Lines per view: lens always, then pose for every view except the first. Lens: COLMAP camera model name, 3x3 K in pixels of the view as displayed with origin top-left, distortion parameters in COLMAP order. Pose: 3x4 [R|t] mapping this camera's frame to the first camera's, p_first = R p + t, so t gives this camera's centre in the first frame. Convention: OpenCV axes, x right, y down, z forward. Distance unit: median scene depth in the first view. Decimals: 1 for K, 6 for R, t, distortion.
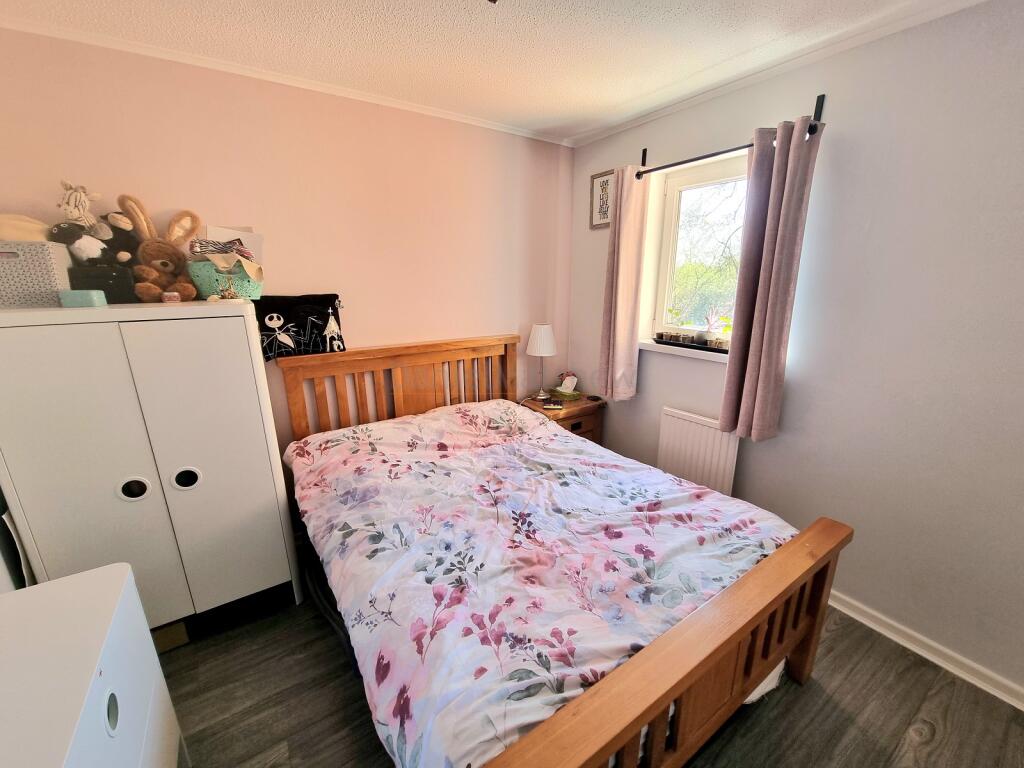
lens RADIAL K [[421.7, 0, 516.0], [0, 421.7, 390.9], [0, 0, 1]] dist [-0.003084, -0.000030]
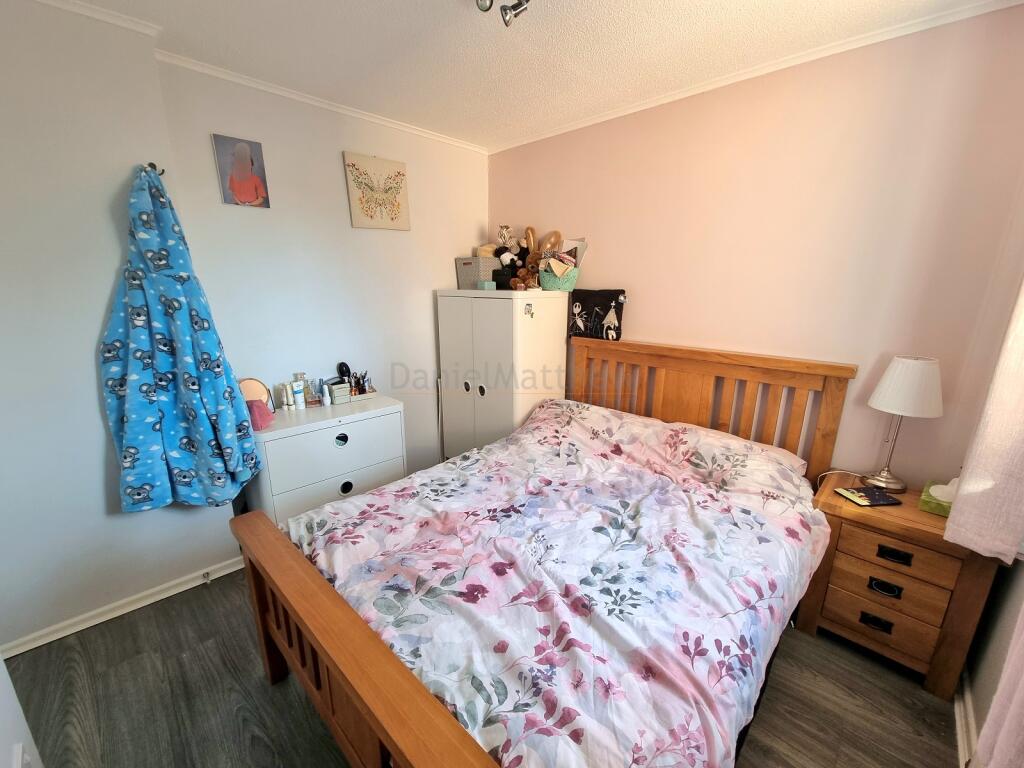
lens RADIAL K [[421.7, 0, 513.2], [0, 421.7, 386.2], [0, 0, 1]] dist [-0.003084, -0.000030]
pose [[0.211764, 0.232408, -0.949285, 0.749811], [-0.266094, 0.948330, 0.172815, -0.121389], [0.940399, 0.216003, 0.262664, 0.575785]]
